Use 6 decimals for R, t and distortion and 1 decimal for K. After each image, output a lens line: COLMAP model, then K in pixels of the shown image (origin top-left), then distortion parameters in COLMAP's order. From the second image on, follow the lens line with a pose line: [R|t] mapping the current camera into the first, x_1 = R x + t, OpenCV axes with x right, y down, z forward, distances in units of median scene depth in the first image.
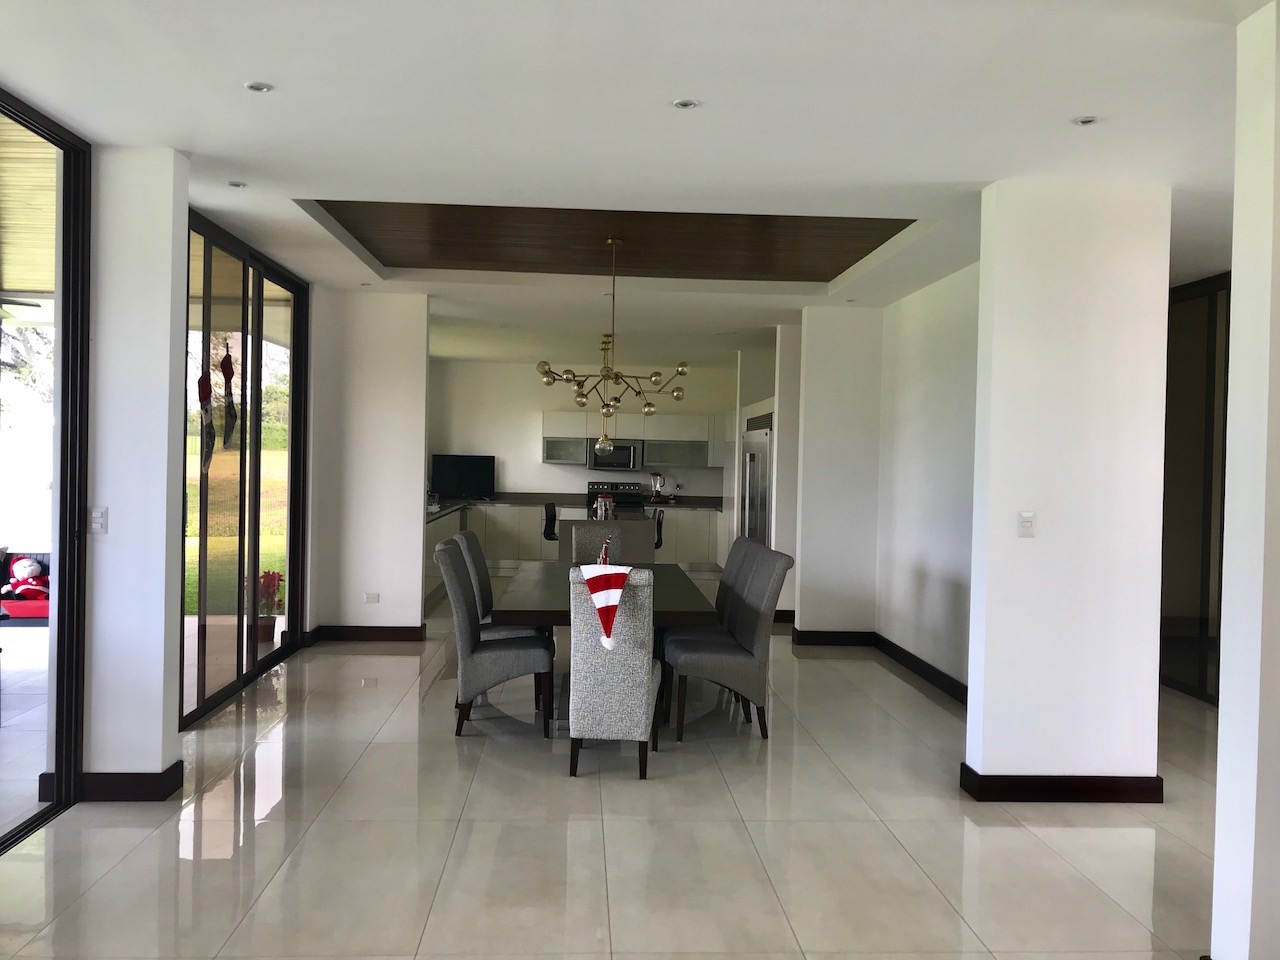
lens RADIAL K [[1066.3, 0, 640.0], [0, 1066.3, 480.0], [0, 0, 1]] dist [0.057893, -0.082274]
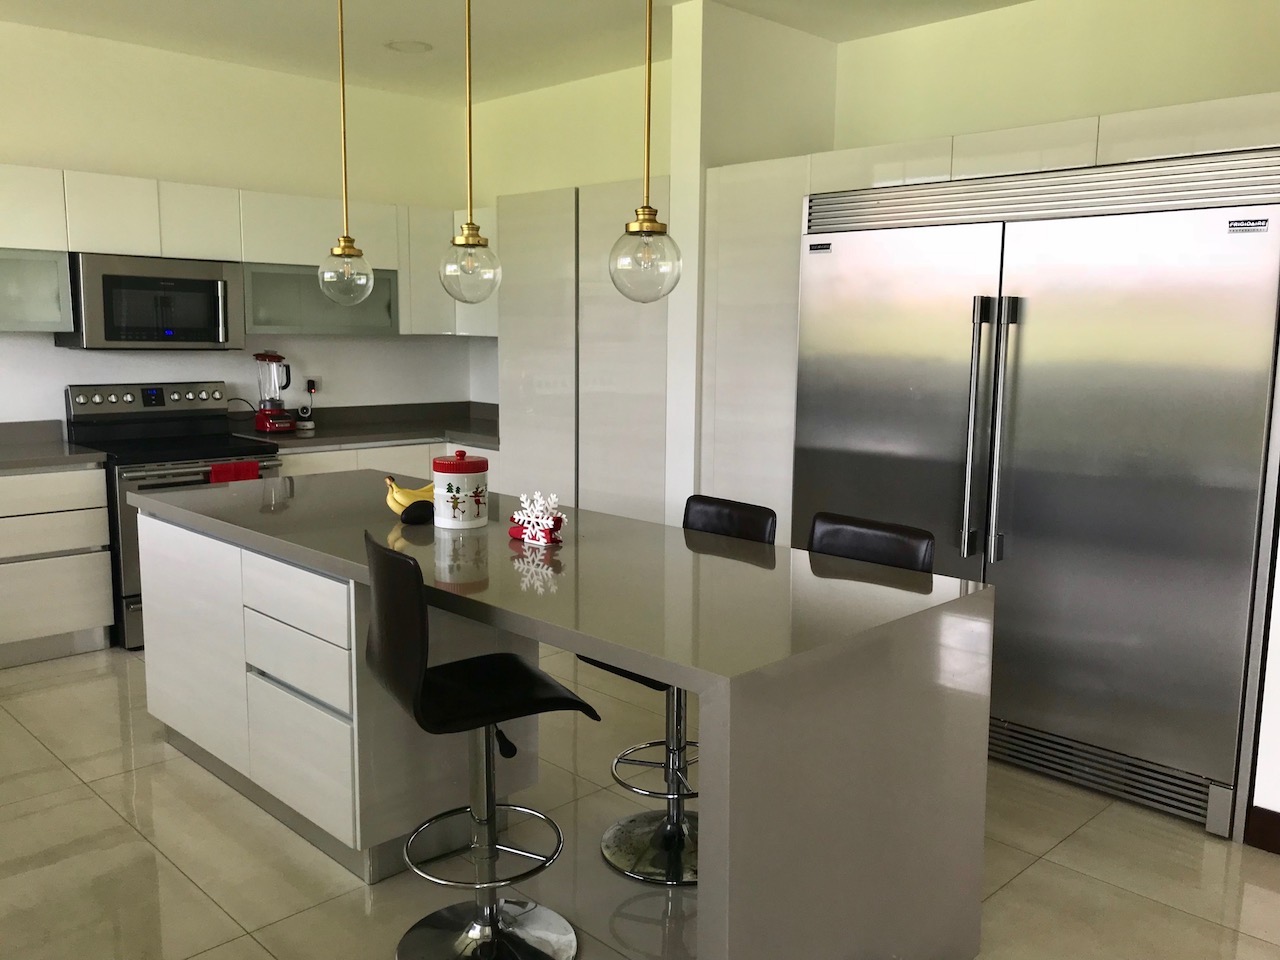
lens RADIAL K [[1066.3, 0, 640.0], [0, 1066.3, 480.0], [0, 0, 1]] dist [0.057893, -0.082274]
pose [[0.747481, -0.108358, 0.655386, -0.140736], [0.016686, 0.989358, 0.144545, -0.014896], [-0.664074, -0.097109, 0.741334, 0.624512]]
